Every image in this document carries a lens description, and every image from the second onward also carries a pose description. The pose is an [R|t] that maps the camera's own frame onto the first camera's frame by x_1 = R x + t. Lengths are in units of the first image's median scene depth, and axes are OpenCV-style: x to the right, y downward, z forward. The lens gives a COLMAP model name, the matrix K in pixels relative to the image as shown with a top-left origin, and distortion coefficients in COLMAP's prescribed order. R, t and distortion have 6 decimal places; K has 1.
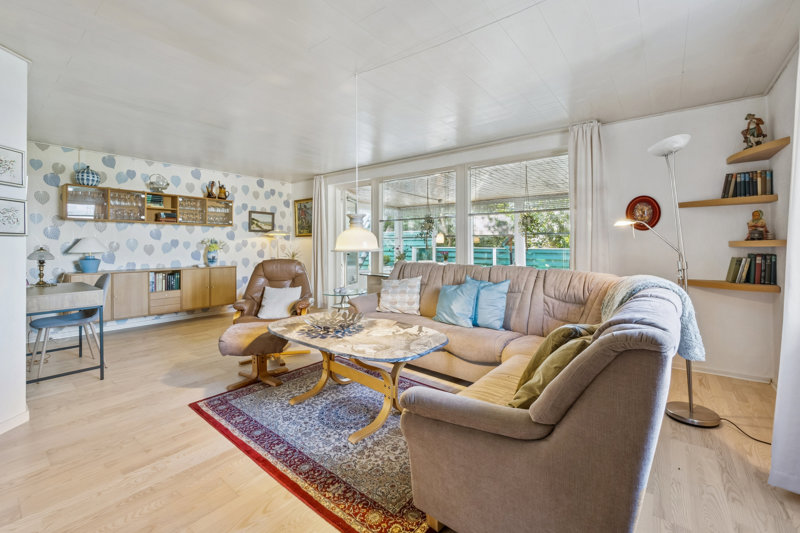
lens RADIAL K [[341.7, 0, 390.2], [0, 341.7, 244.5], [0, 0, 1]] dist [-0.000979, -0.000454]
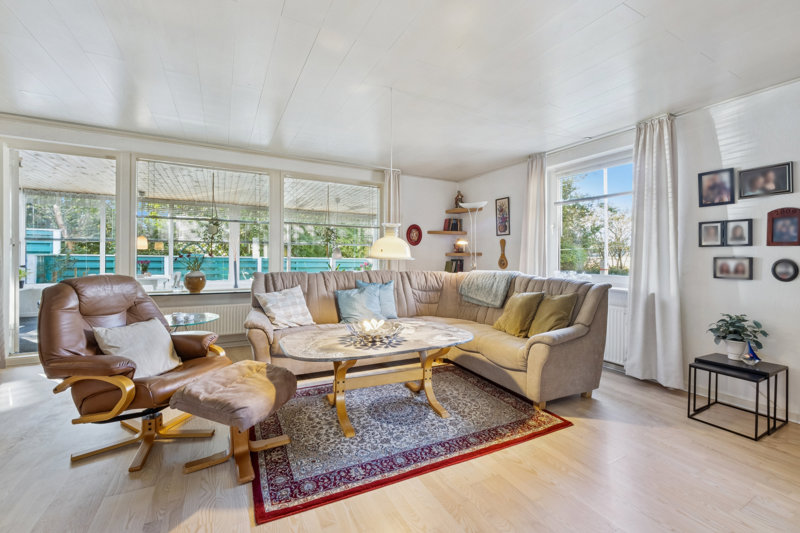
lens RADIAL K [[341.7, 0, 399.9], [0, 341.7, 260.7], [0, 0, 1]] dist [-0.000979, -0.000454]
pose [[0.385505, -0.005604, 0.922689, -1.025380], [-0.011766, 0.999870, 0.010989, 0.015657], [-0.922631, -0.015093, 0.385389, 0.563066]]
